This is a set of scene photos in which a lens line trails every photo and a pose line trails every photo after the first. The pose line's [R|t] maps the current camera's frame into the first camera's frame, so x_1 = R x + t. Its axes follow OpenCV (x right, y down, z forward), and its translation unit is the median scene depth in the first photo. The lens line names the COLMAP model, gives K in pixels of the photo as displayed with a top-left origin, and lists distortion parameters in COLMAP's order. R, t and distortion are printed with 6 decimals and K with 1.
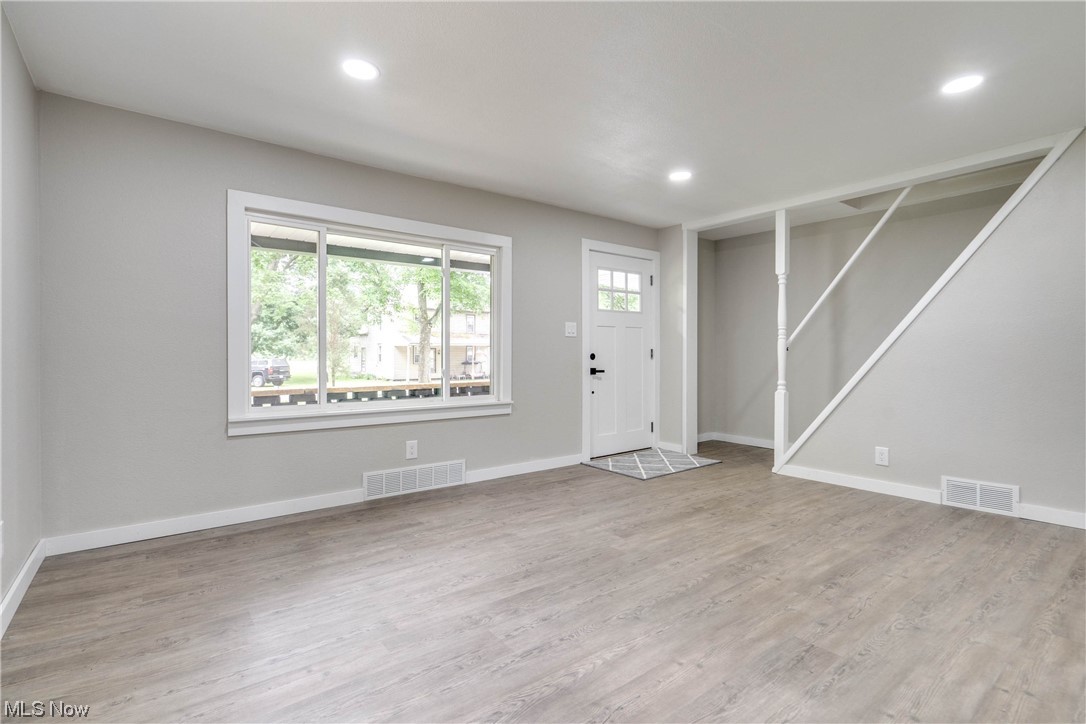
lens RADIAL K [[517.2, 0, 576.3], [0, 517.2, 361.4], [0, 0, 1]] dist [-0.001818, -0.000486]
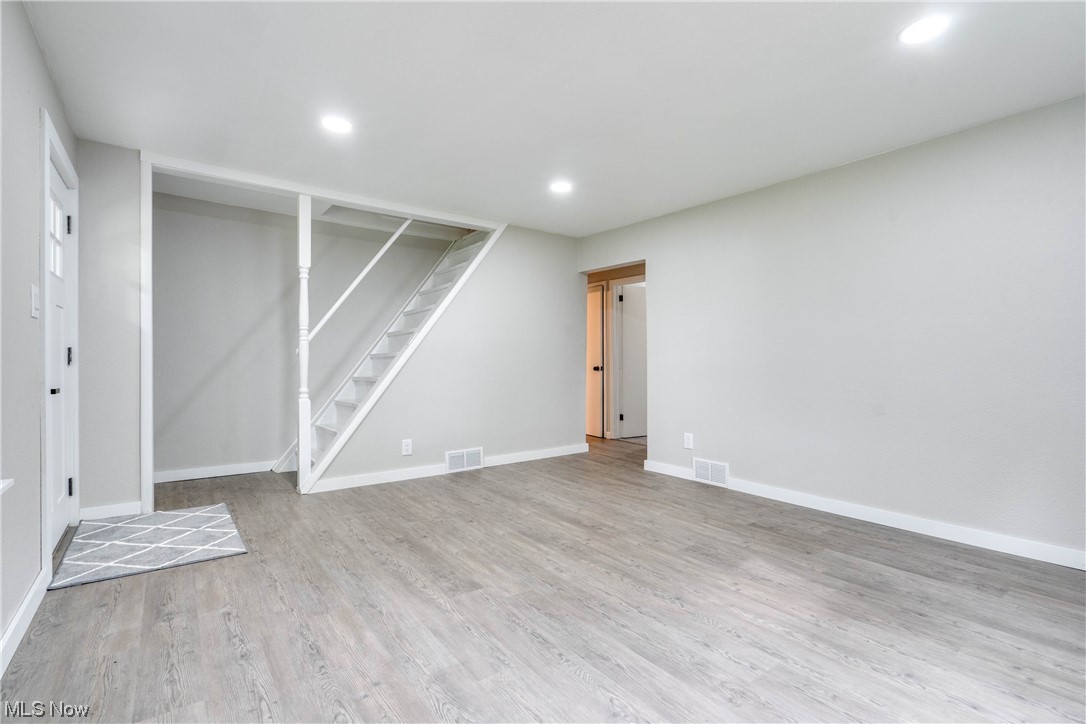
lens RADIAL K [[499.7, 0, 537.4], [0, 499.7, 359.7], [0, 0, 1]] dist [-0.002489, -0.000331]
pose [[0.055096, 0.003158, 0.998476, -0.667713], [0.010030, 0.999943, -0.003716, -0.006186], [-0.998431, 0.010219, 0.055061, 0.861079]]
